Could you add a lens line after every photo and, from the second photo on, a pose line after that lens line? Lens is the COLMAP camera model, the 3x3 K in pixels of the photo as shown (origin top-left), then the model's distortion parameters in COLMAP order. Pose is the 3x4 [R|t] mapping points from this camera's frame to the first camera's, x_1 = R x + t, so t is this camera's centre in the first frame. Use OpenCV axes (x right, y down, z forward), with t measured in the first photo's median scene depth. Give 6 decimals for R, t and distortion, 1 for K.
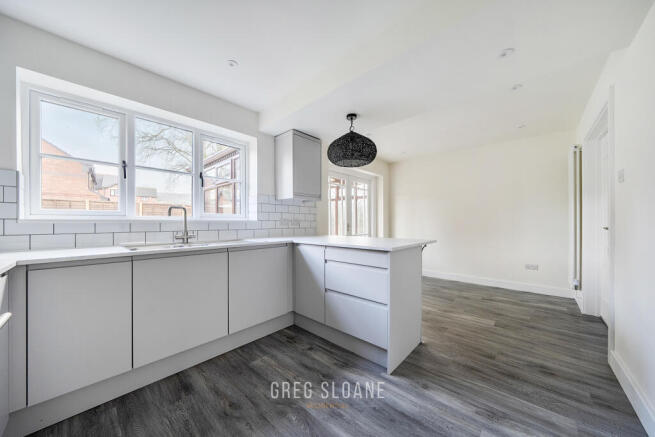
lens RADIAL K [[230.9, 0, 313.6], [0, 230.9, 221.5], [0, 0, 1]] dist [-0.001782, -0.000127]
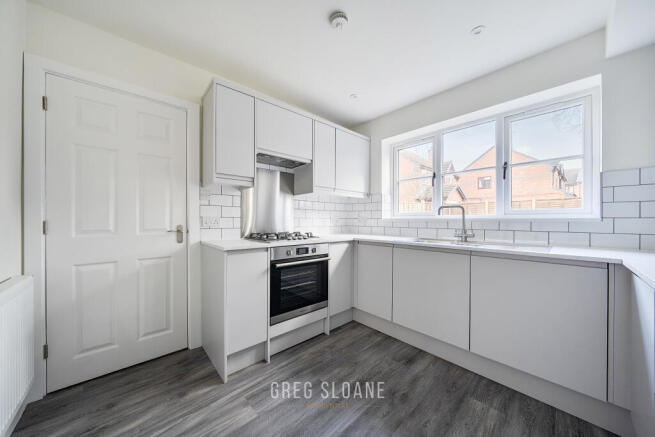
lens RADIAL K [[225.4, 0, 327.5], [0, 225.4, 218.5], [0, 0, 1]] dist [-0.000031, 0.000026]
pose [[-0.059935, -0.006100, -0.998184, 0.505273], [0.000130, 0.999981, -0.006118, 0.000383], [0.998202, -0.000496, -0.059933, 0.520194]]
